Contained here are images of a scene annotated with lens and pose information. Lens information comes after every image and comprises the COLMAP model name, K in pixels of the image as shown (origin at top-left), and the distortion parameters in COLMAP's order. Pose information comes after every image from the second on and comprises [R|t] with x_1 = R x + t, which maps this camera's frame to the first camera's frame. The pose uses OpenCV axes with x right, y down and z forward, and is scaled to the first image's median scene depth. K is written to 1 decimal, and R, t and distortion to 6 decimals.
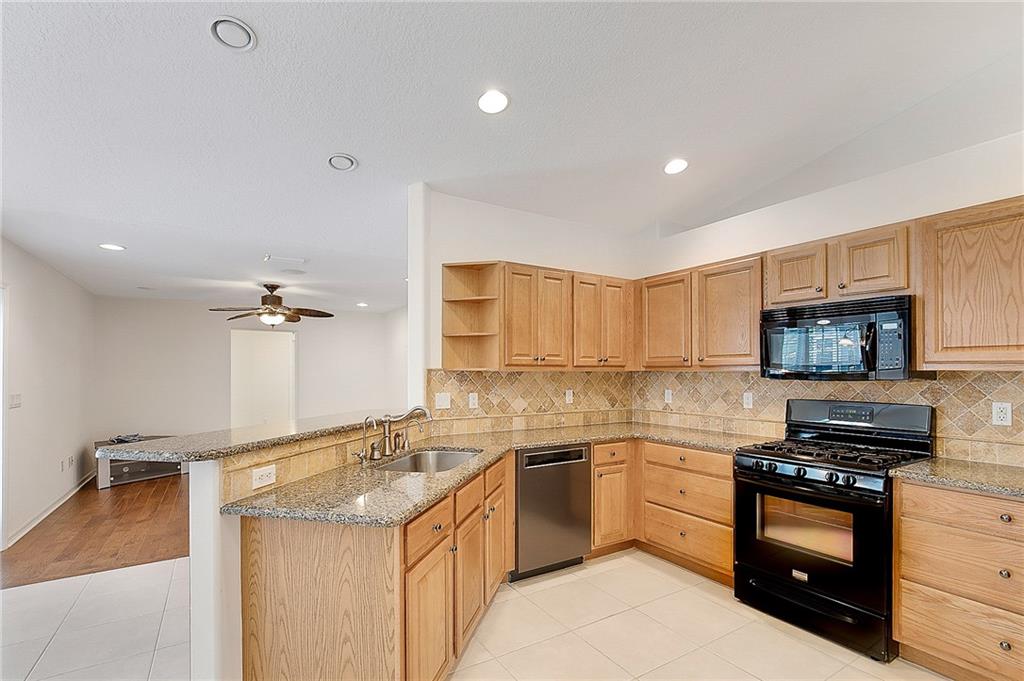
lens RADIAL K [[469.1, 0, 500.8], [0, 469.1, 371.6], [0, 0, 1]] dist [0.001458, 0.000484]
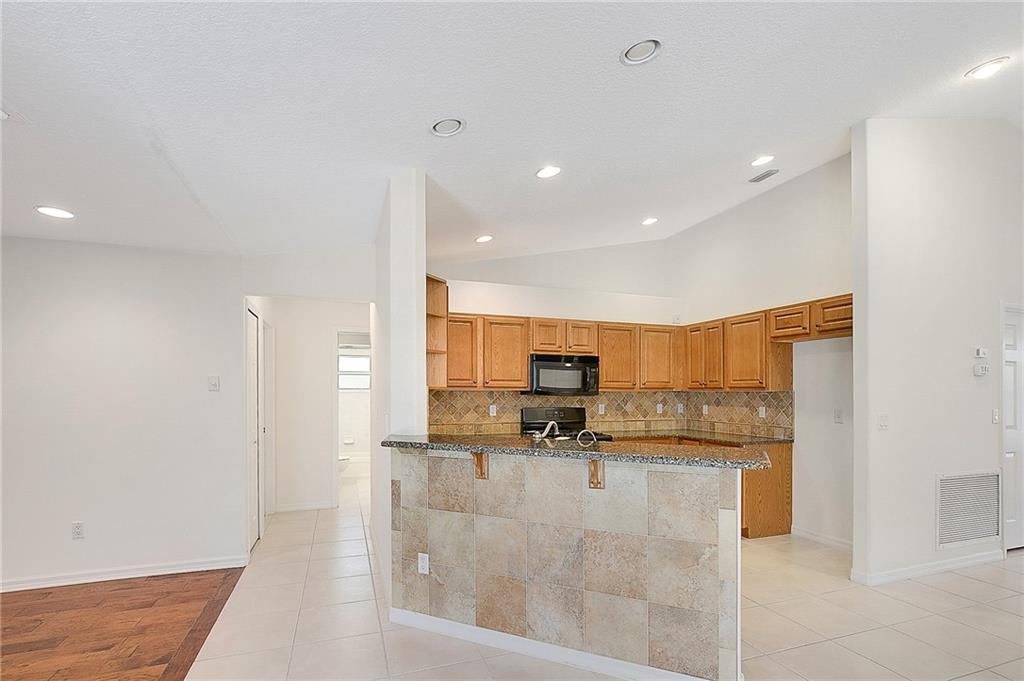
lens RADIAL K [[485.6, 0, 509.6], [0, 485.6, 398.4], [0, 0, 1]] dist [0.000803, 0.000825]
pose [[0.211319, -0.015062, 0.977301, -0.920254], [-0.004154, 0.999858, 0.016308, -0.002076], [-0.977408, -0.007506, 0.211227, 0.602476]]
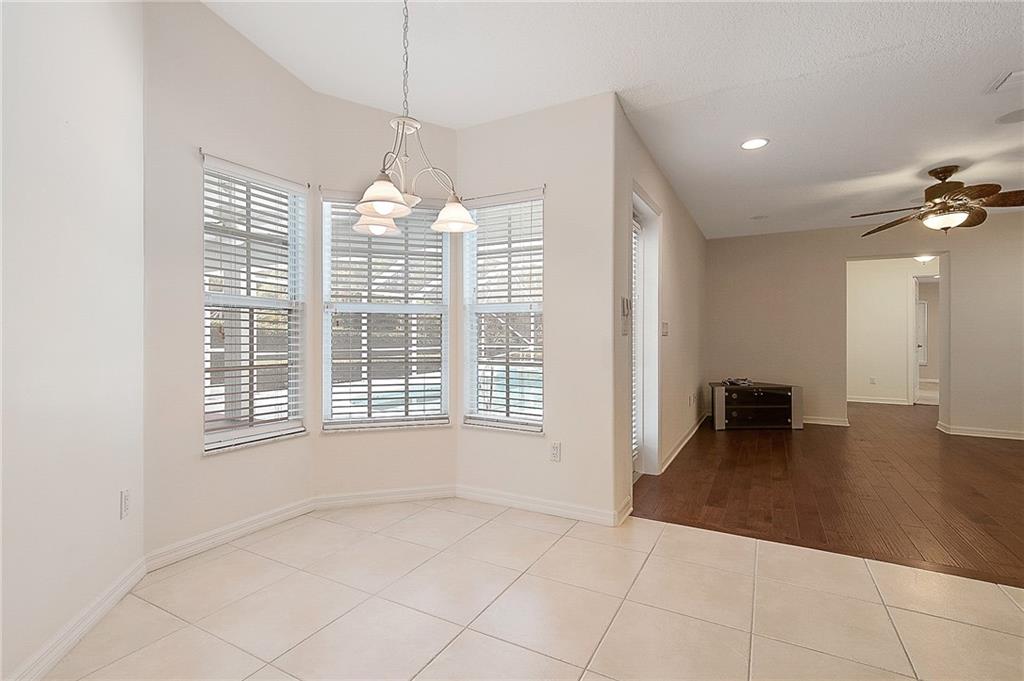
lens RADIAL K [[470.8, 0, 512.6], [0, 470.8, 336.9], [0, 0, 1]] dist [-0.000044, 0.000033]
pose [[0.501754, 0.006298, -0.864987, -0.352162], [0.001854, 0.999963, 0.008356, 0.075148], [0.865008, -0.005797, 0.501724, 0.226893]]
